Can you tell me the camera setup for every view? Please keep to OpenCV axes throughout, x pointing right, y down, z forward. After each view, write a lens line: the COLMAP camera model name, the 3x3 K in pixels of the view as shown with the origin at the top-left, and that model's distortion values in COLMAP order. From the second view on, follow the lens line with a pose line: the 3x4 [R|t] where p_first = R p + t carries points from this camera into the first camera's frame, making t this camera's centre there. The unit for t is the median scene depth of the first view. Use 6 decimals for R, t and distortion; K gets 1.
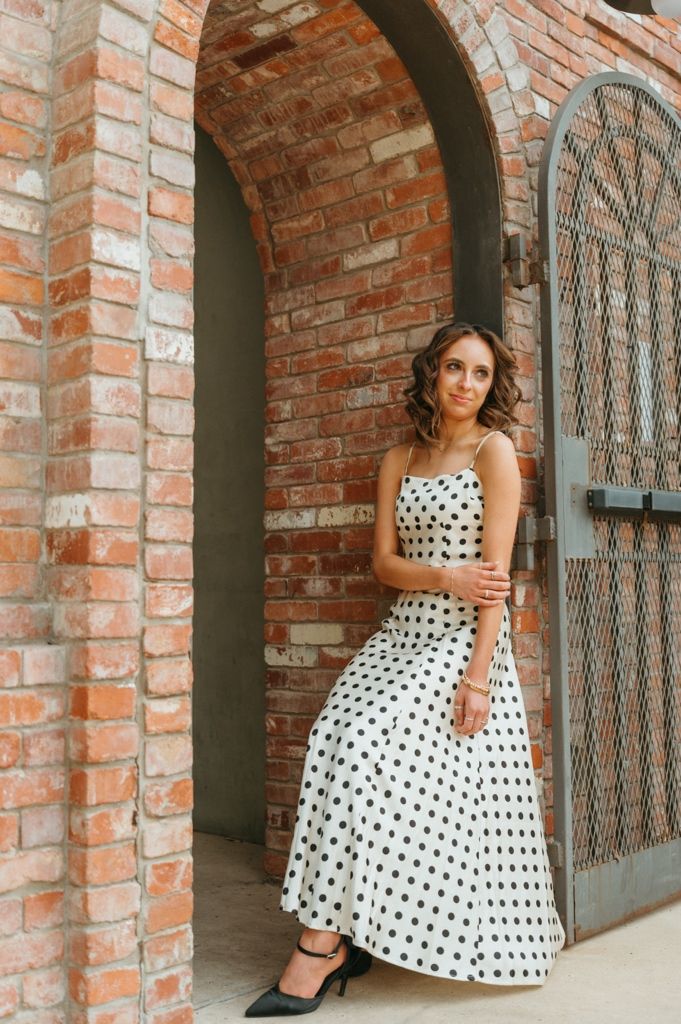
lens RADIAL K [[1144.3, 0, 344.8], [0, 1144.3, 505.7], [0, 0, 1]] dist [-0.041724, 0.000000]
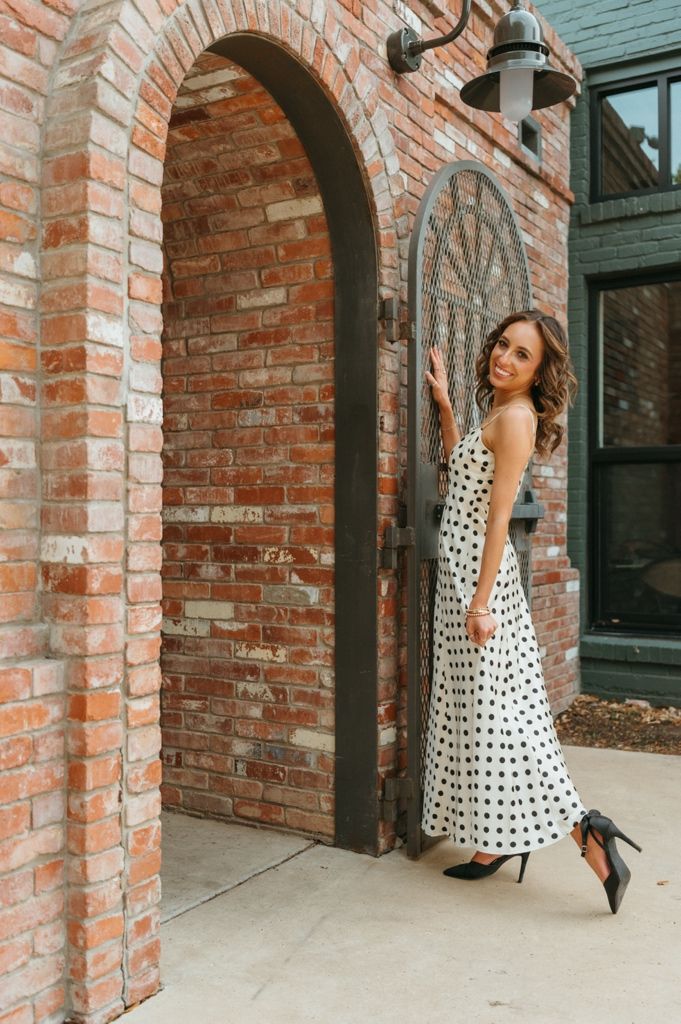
lens RADIAL K [[981.8, 0, 335.8], [0, 981.8, 518.4], [0, 0, 1]] dist [0.006867, 0.000000]
pose [[0.978054, 0.011831, 0.208013, -0.172331], [-0.029822, 0.996056, 0.083569, -0.118811], [-0.206204, -0.087938, 0.974549, -0.064610]]
